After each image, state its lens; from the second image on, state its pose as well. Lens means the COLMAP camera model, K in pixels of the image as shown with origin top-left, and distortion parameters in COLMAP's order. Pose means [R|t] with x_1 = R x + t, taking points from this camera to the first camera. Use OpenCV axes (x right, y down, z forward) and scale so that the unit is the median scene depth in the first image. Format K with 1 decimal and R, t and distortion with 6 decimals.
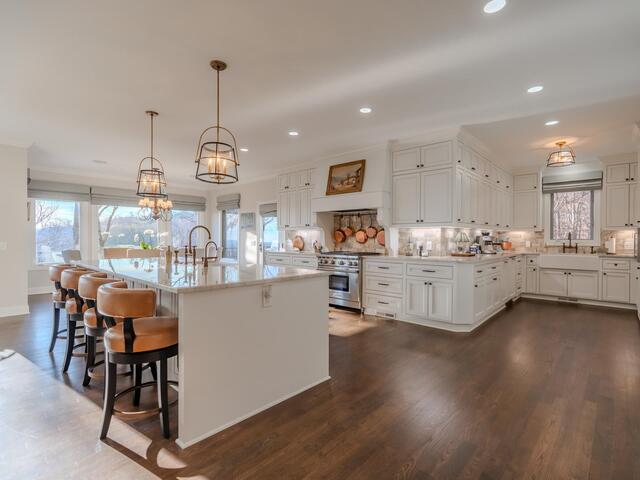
lens RADIAL K [[317.8, 0, 320.0], [0, 317.8, 240.0], [0, 0, 1]] dist [-0.003565, -0.000569]
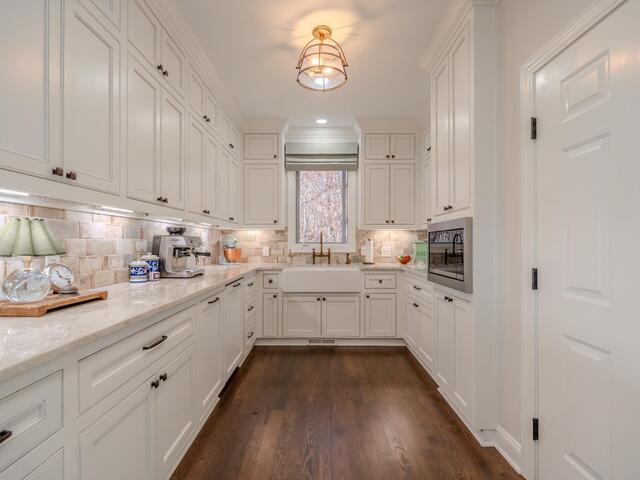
lens RADIAL K [[317.8, 0, 320.0], [0, 317.8, 240.0], [0, 0, 1]] dist [-0.003565, -0.000569]
pose [[0.738378, 0.002222, 0.674383, 0.353223], [0.007254, 0.999911, -0.011237, -0.000664], [-0.674348, 0.013189, 0.738296, 0.527154]]
